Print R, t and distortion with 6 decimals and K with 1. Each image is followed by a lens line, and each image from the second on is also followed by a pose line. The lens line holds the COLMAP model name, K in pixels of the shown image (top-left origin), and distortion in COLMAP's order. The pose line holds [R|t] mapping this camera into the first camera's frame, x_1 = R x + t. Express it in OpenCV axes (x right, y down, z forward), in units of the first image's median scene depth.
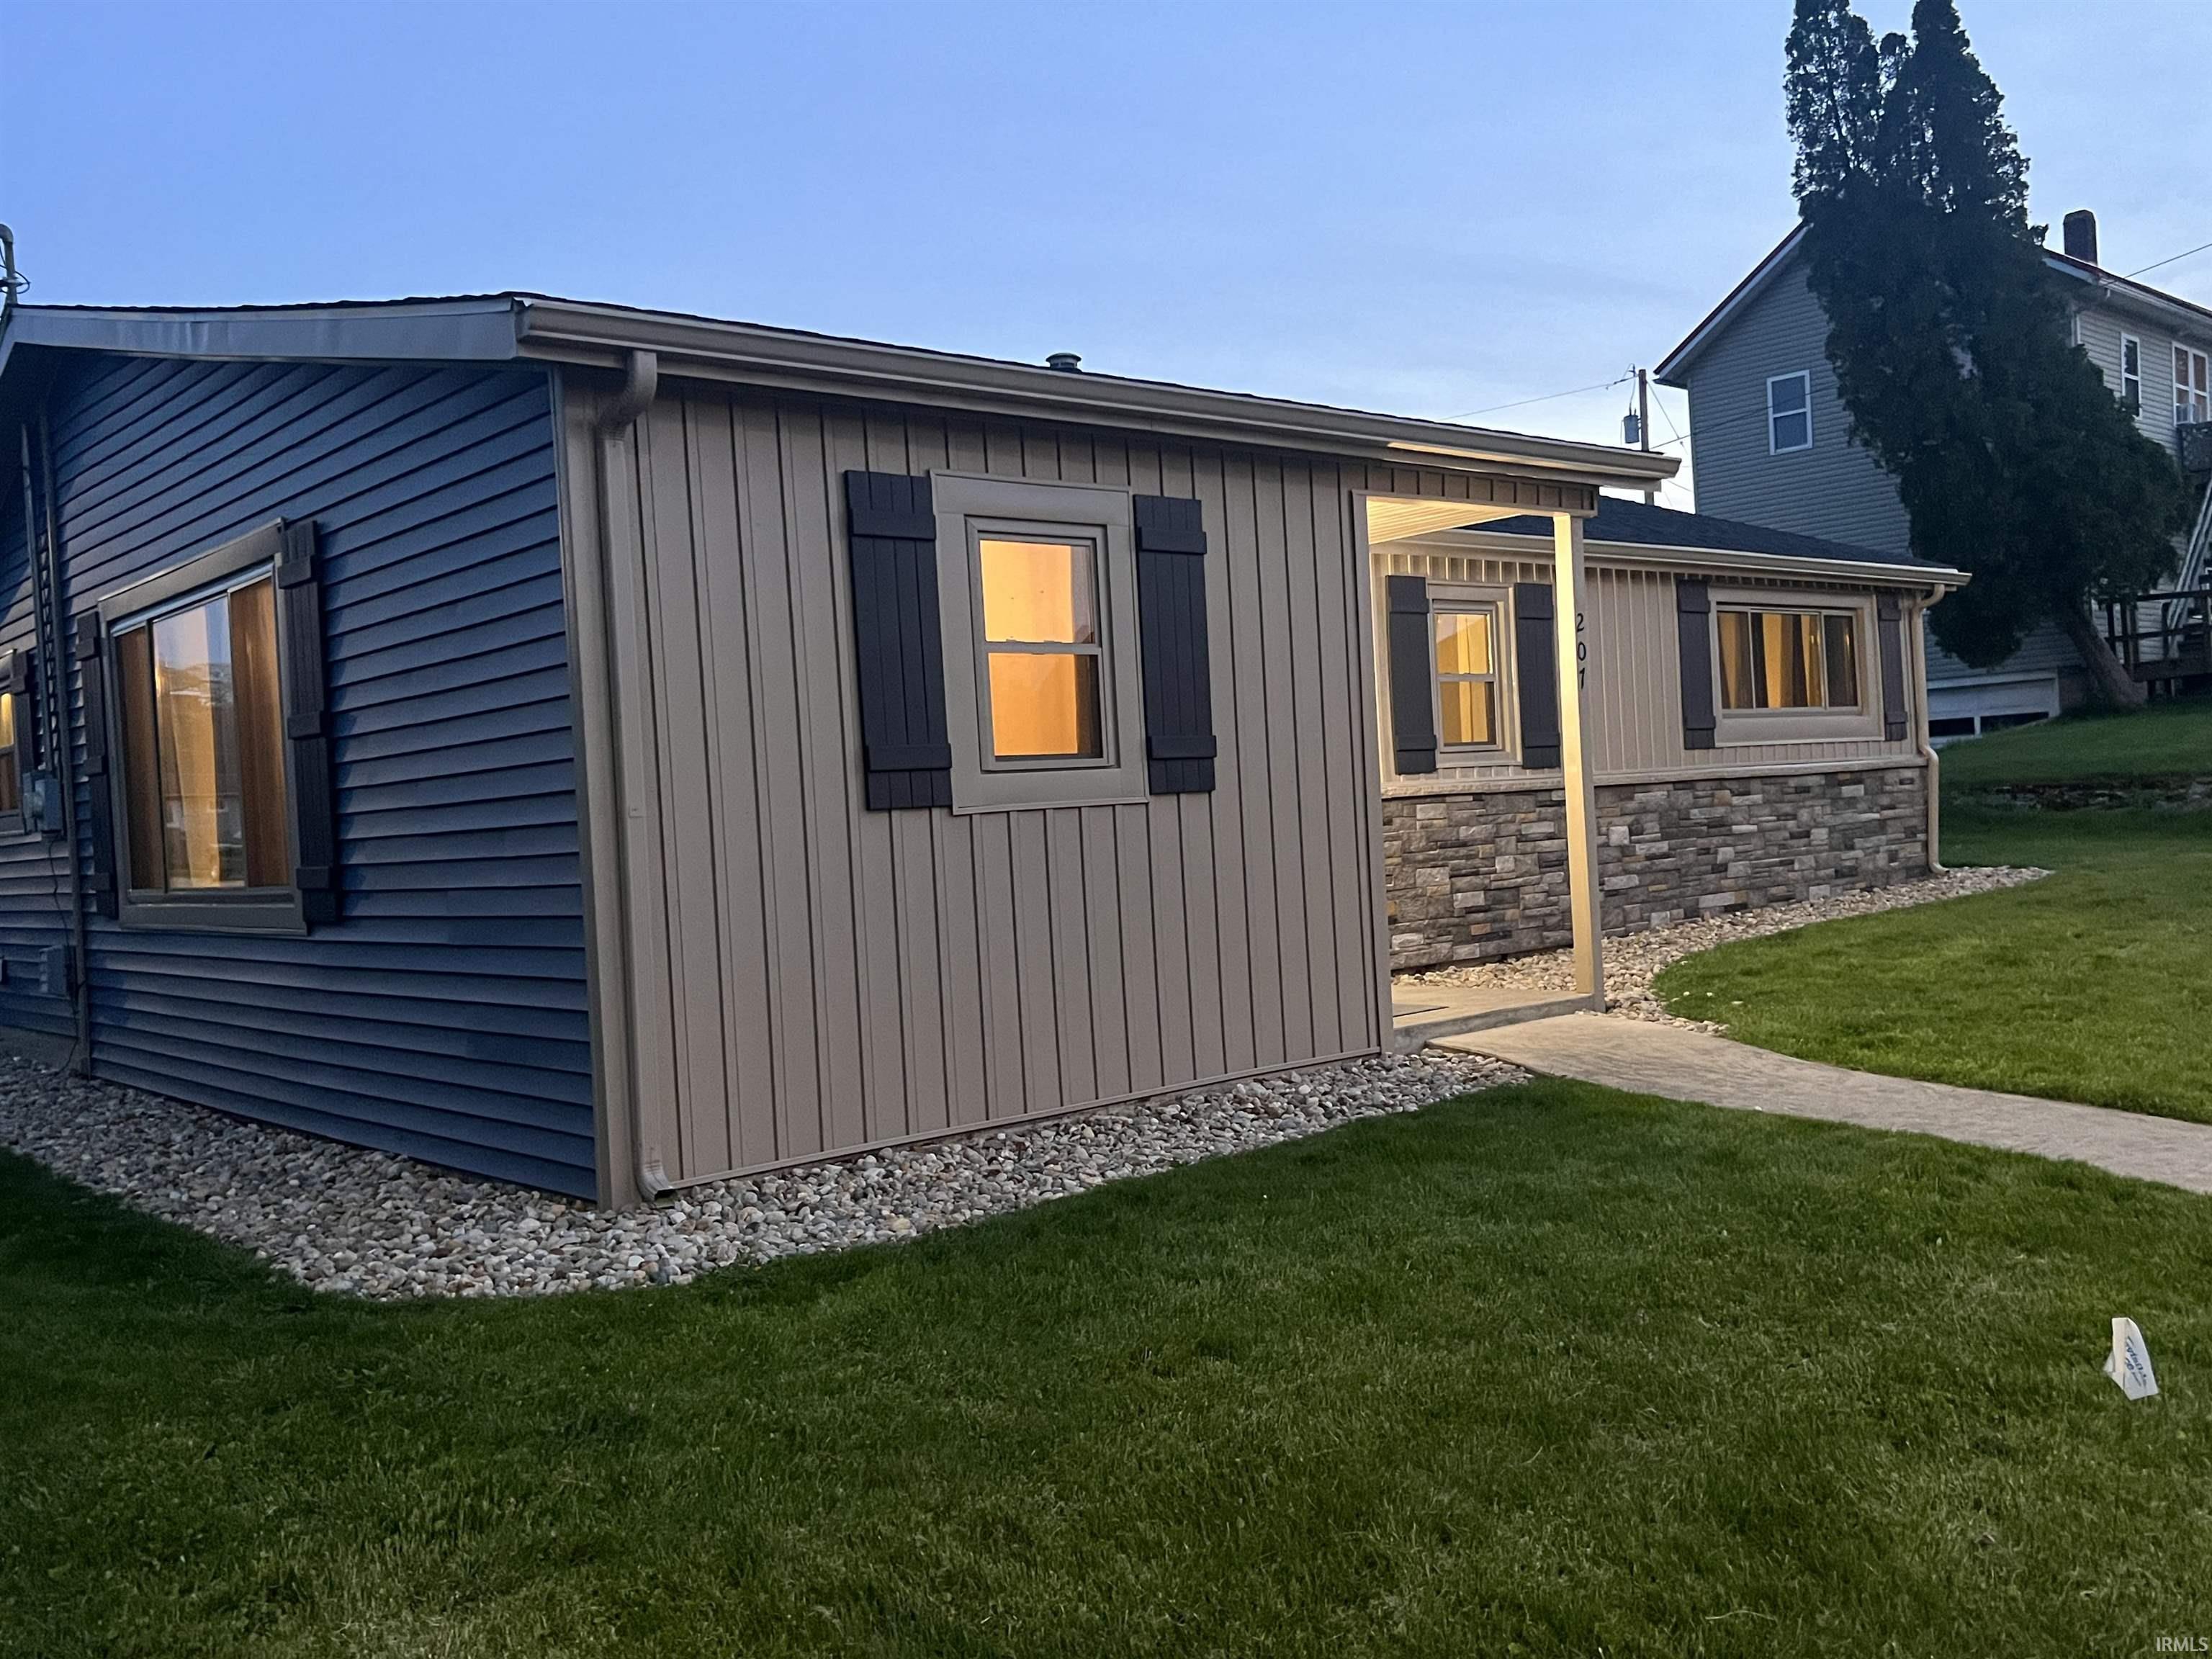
lens RADIAL K [[1942.0, 0, 1106.0], [0, 1942.0, 828.6], [0, 0, 1]] dist [0.022863, 0.006143]
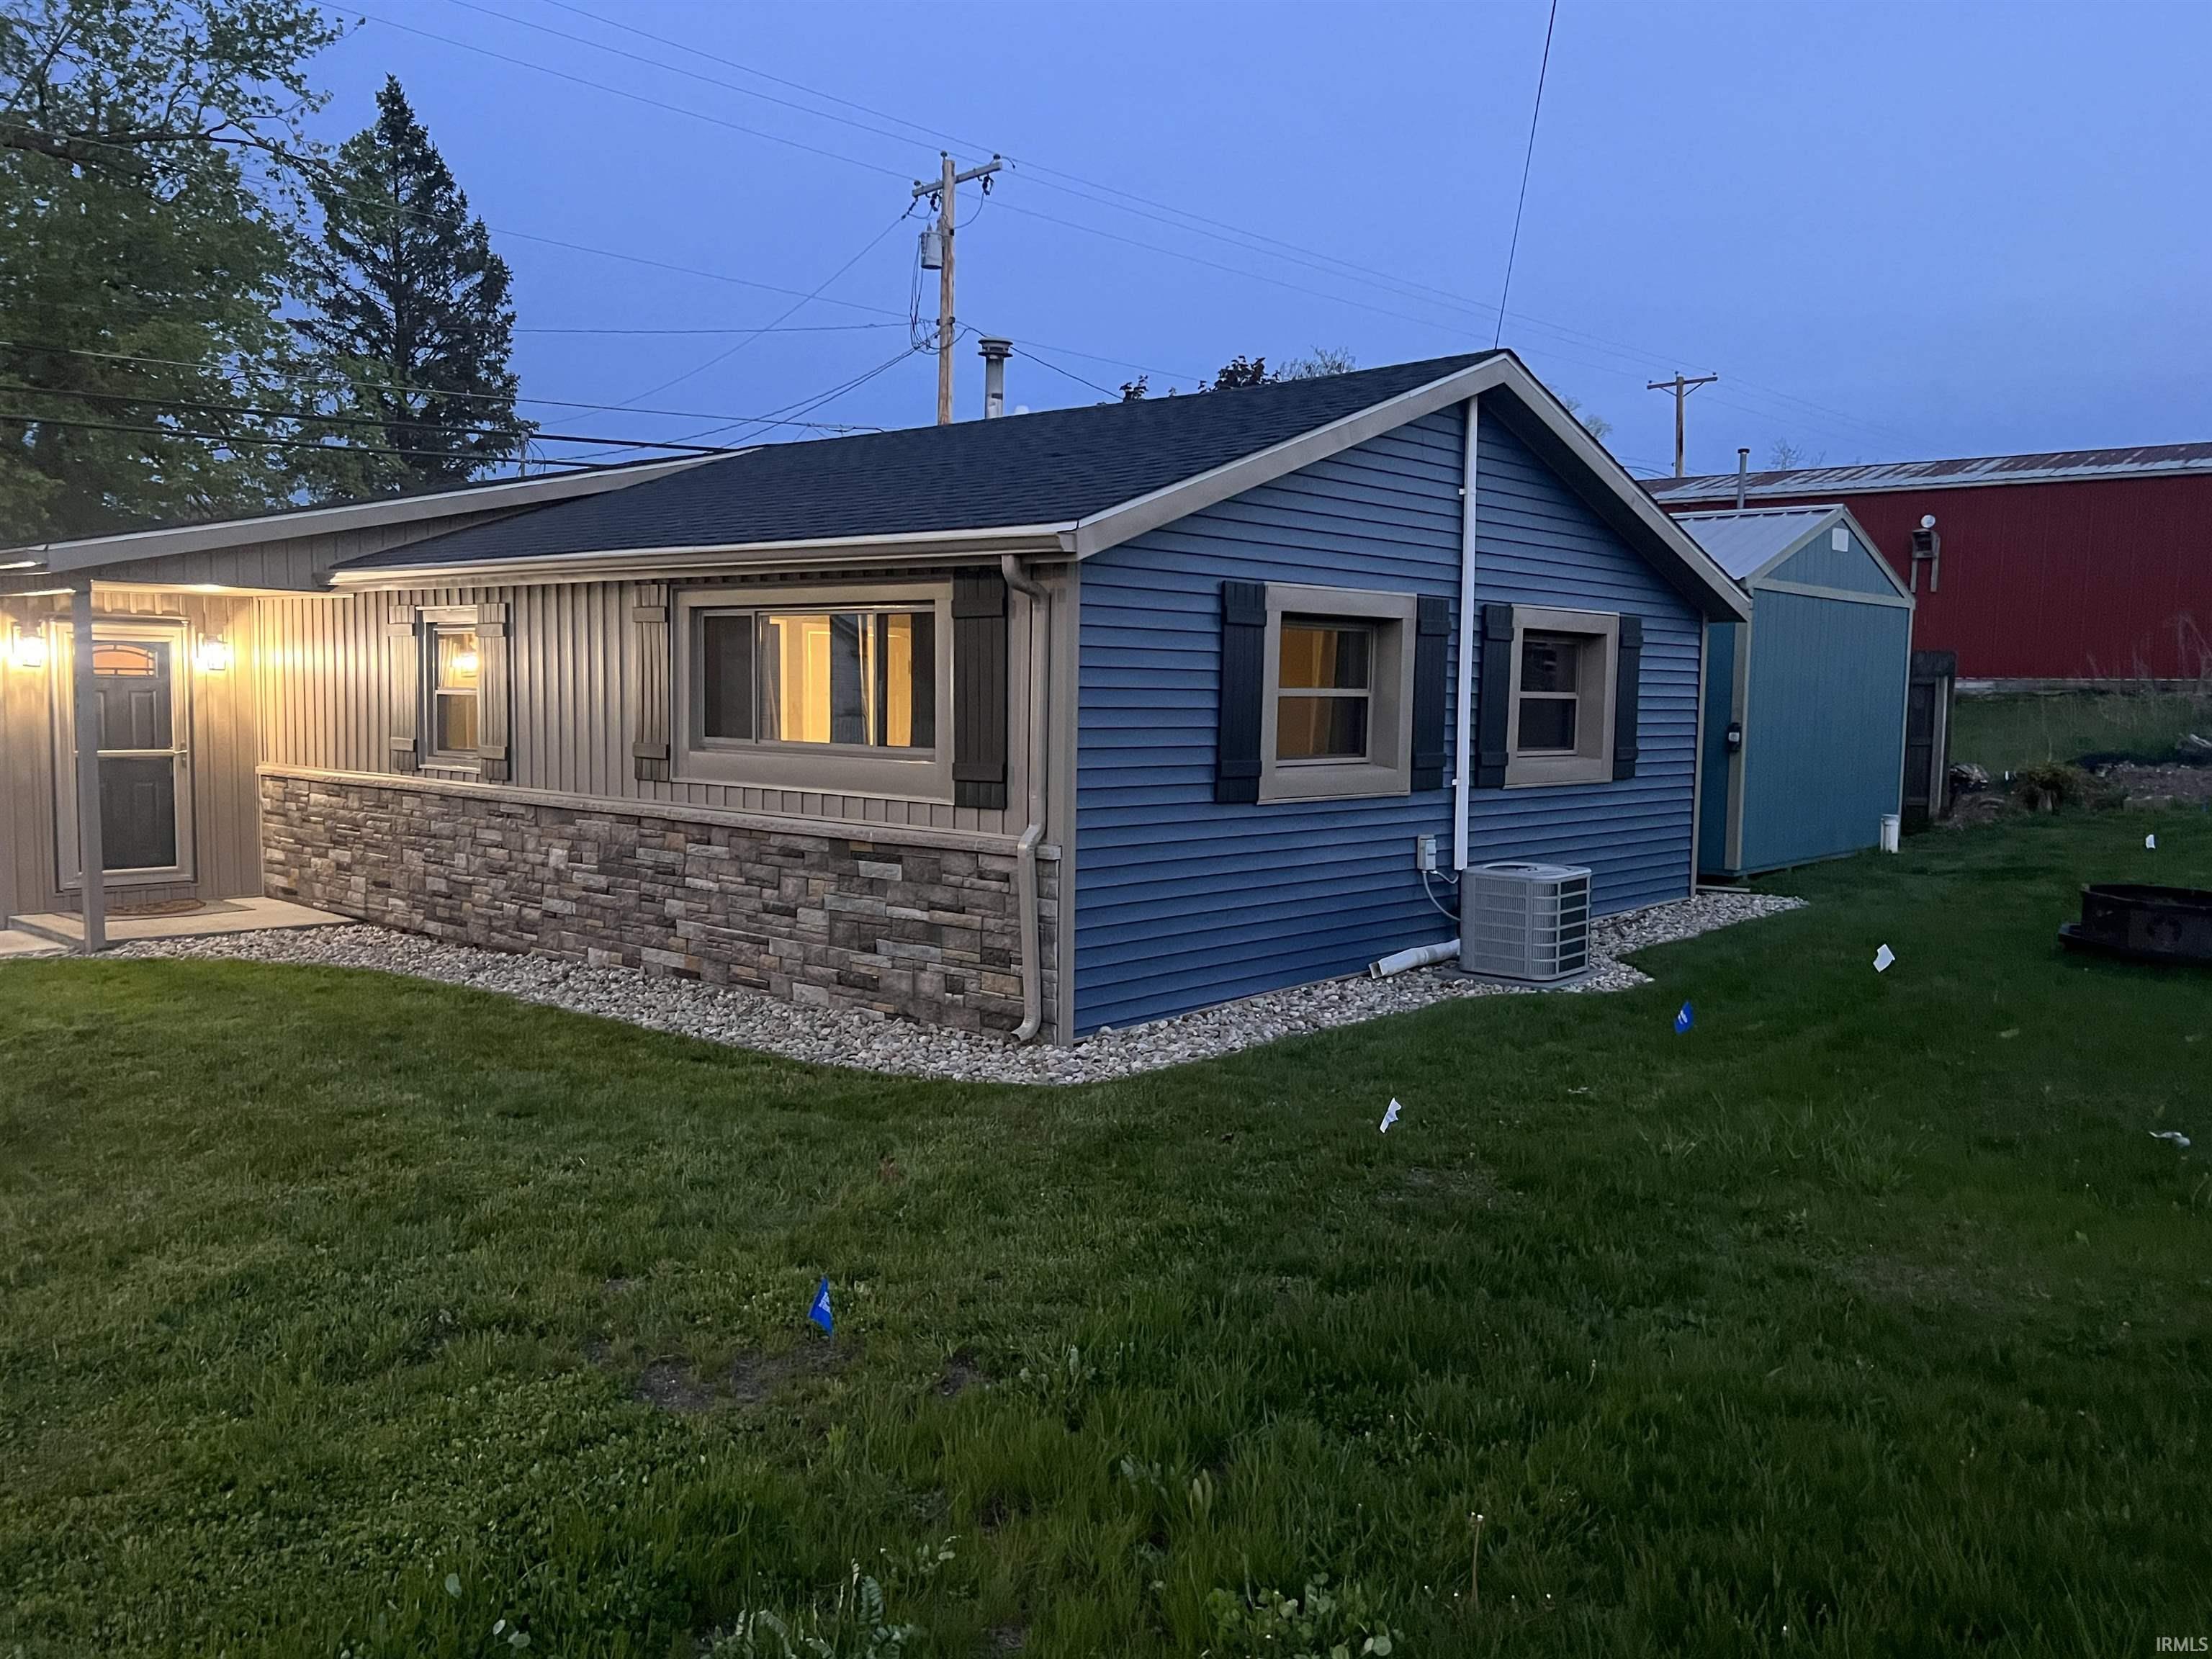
lens RADIAL K [[1761.0, 0, 1108.0], [0, 1761.0, 838.8], [0, 0, 1]] dist [0.009348, 0.002791]
pose [[0.120296, 0.127183, -0.984557, 1.097309], [-0.052077, 0.991202, 0.121679, -0.120670], [0.991371, 0.036635, 0.125861, 1.090808]]
